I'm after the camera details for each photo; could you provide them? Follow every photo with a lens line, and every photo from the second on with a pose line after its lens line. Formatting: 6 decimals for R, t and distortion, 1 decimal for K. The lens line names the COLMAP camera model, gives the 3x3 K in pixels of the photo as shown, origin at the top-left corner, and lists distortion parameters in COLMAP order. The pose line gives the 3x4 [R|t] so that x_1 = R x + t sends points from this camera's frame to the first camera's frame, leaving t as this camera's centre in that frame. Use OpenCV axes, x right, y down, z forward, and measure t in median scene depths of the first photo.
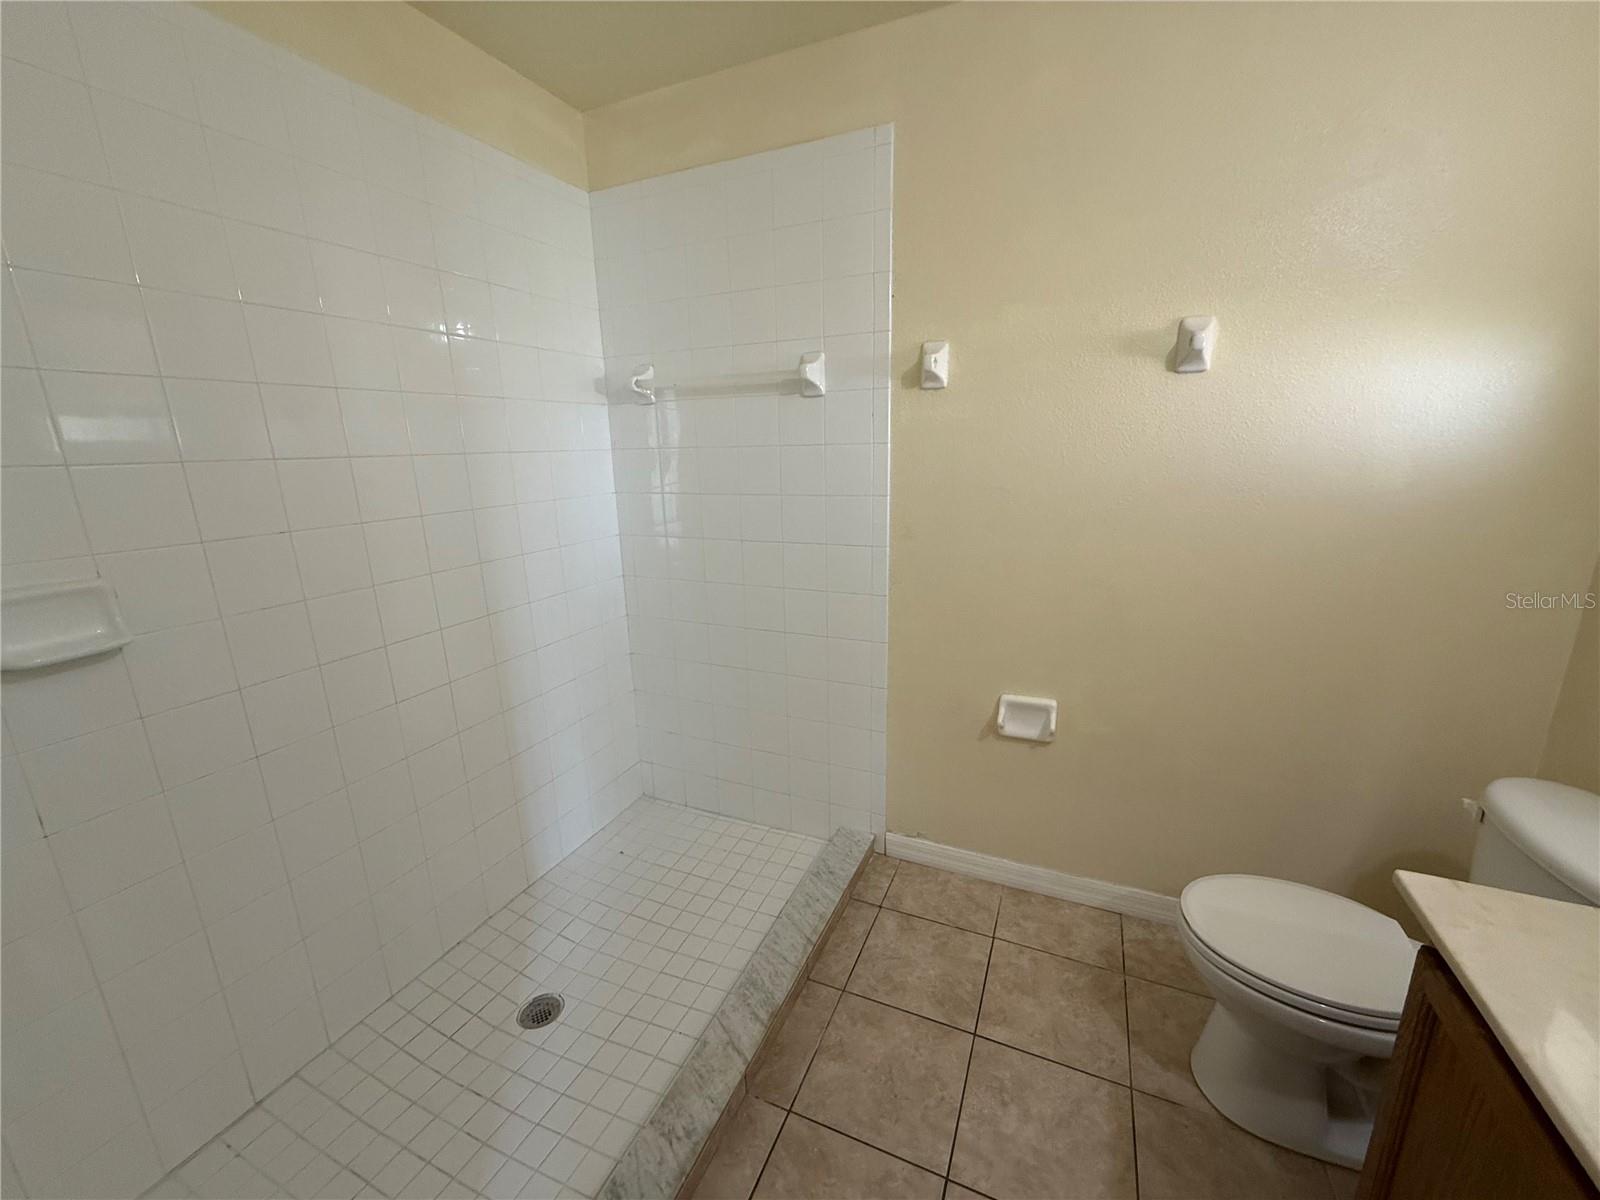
lens RADIAL K [[632.8, 0, 801.4], [0, 632.8, 604.7], [0, 0, 1]] dist [0.000121, -0.000223]
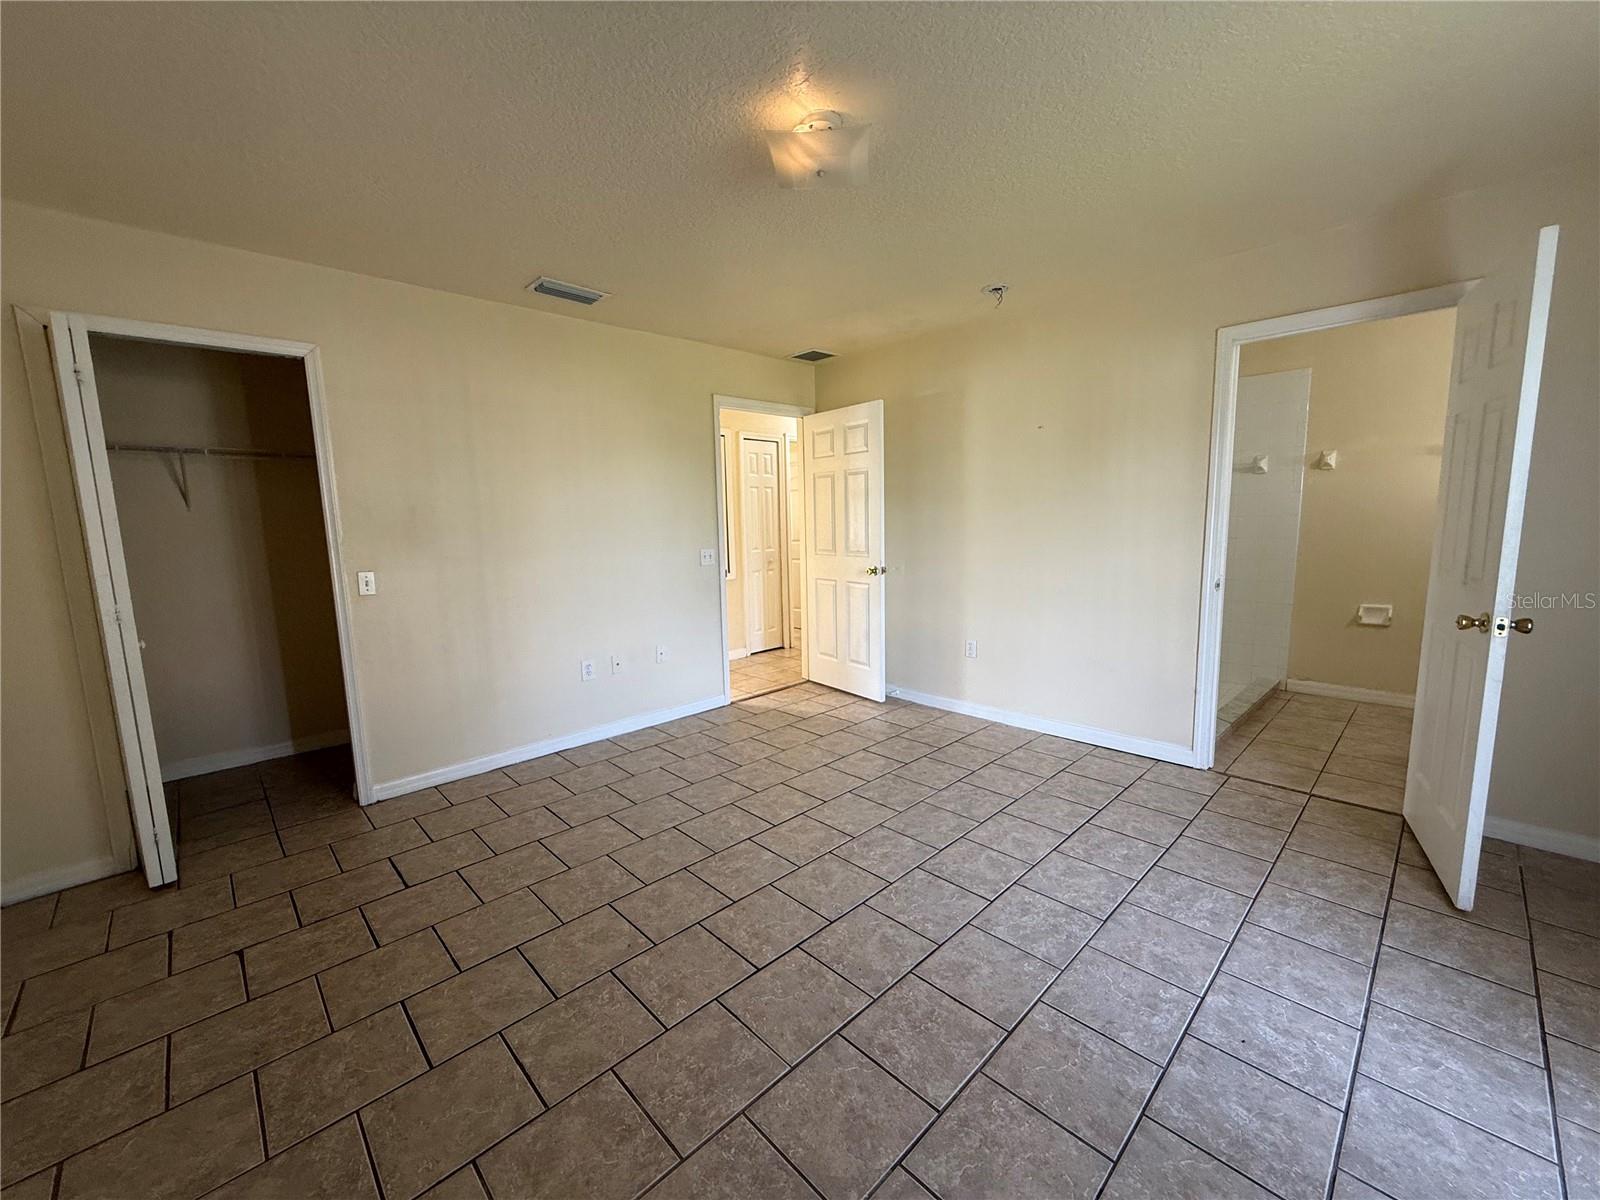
lens RADIAL K [[632.8, 0, 800.1], [0, 632.8, 604.9], [0, 0, 1]] dist [0.000121, -0.000223]
pose [[0.925331, 0.053756, -0.375330, -0.716440], [-0.091456, 0.992315, -0.083350, 0.549512], [0.367965, 0.111452, 0.923136, -1.893680]]
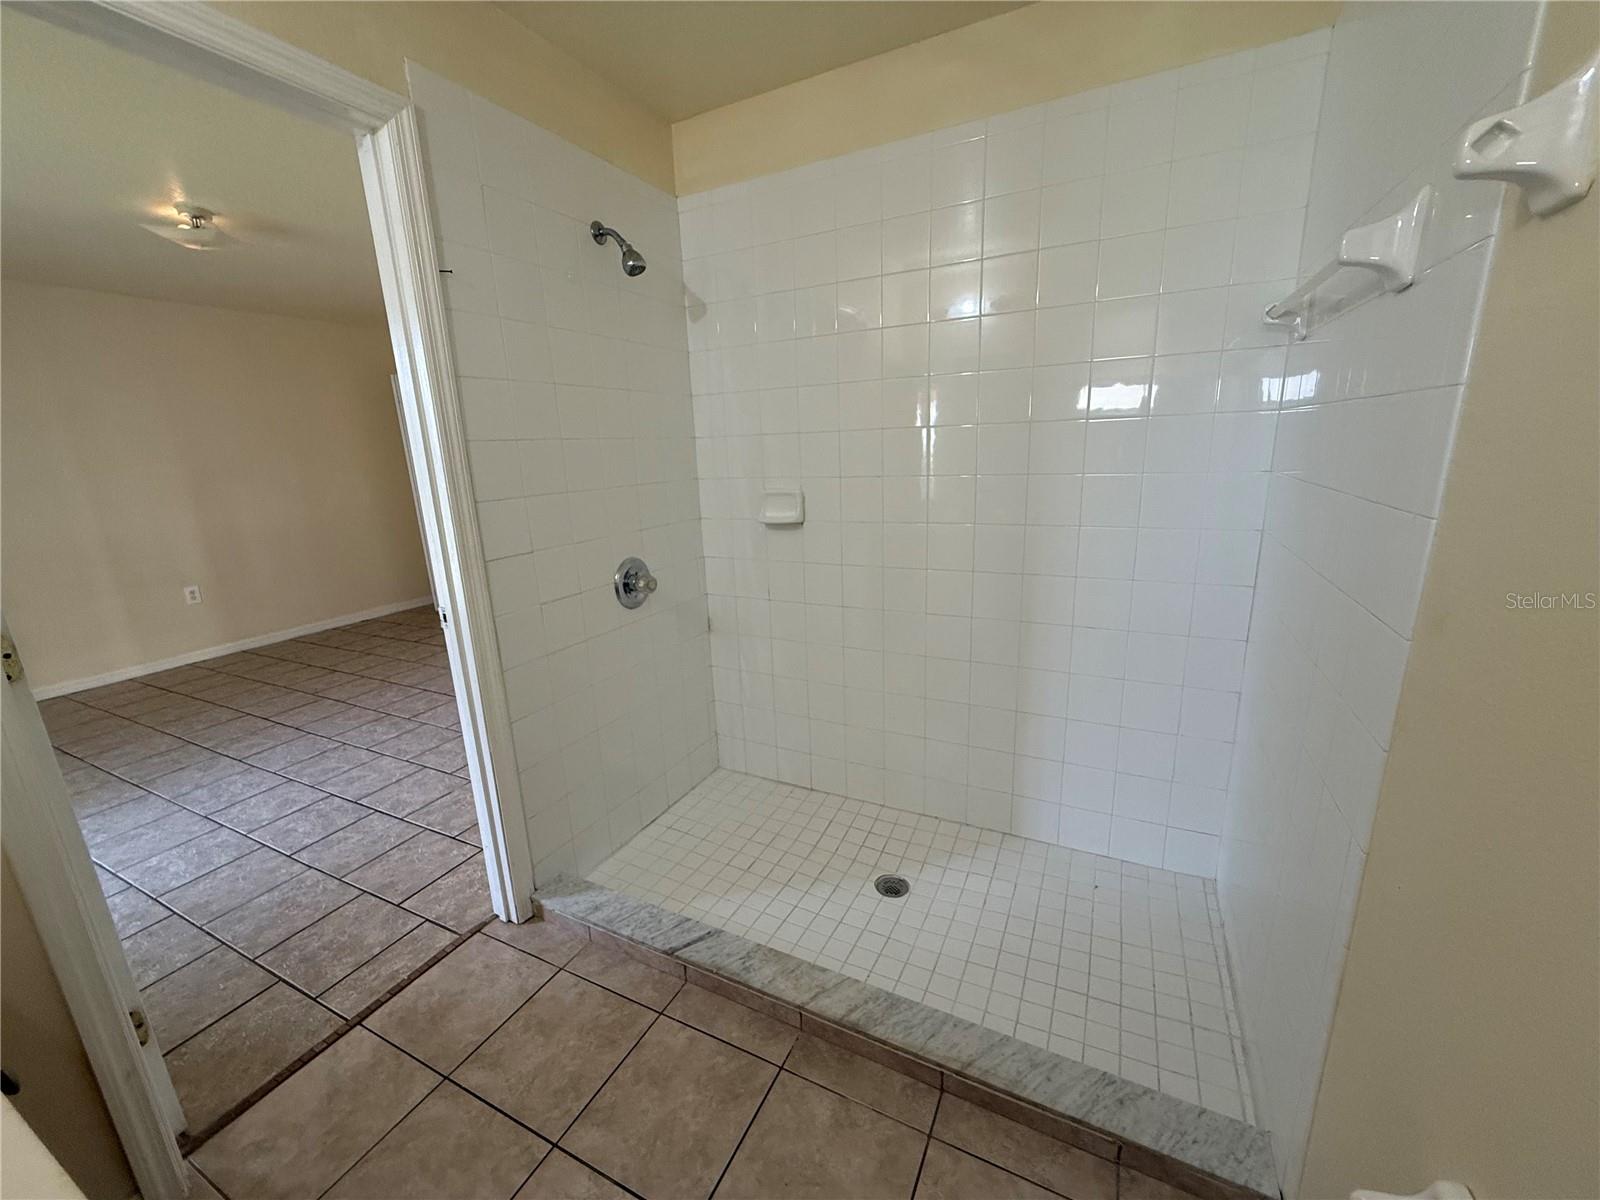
lens RADIAL K [[632.8, 0, 801.8], [0, 632.8, 595.7], [0, 0, 1]] dist [0.000121, -0.000223]
pose [[-0.039466, 0.257388, -0.965502, 0.619848], [-0.209988, 0.942541, 0.259851, -0.167891], [0.976907, 0.212999, 0.016850, 0.667981]]
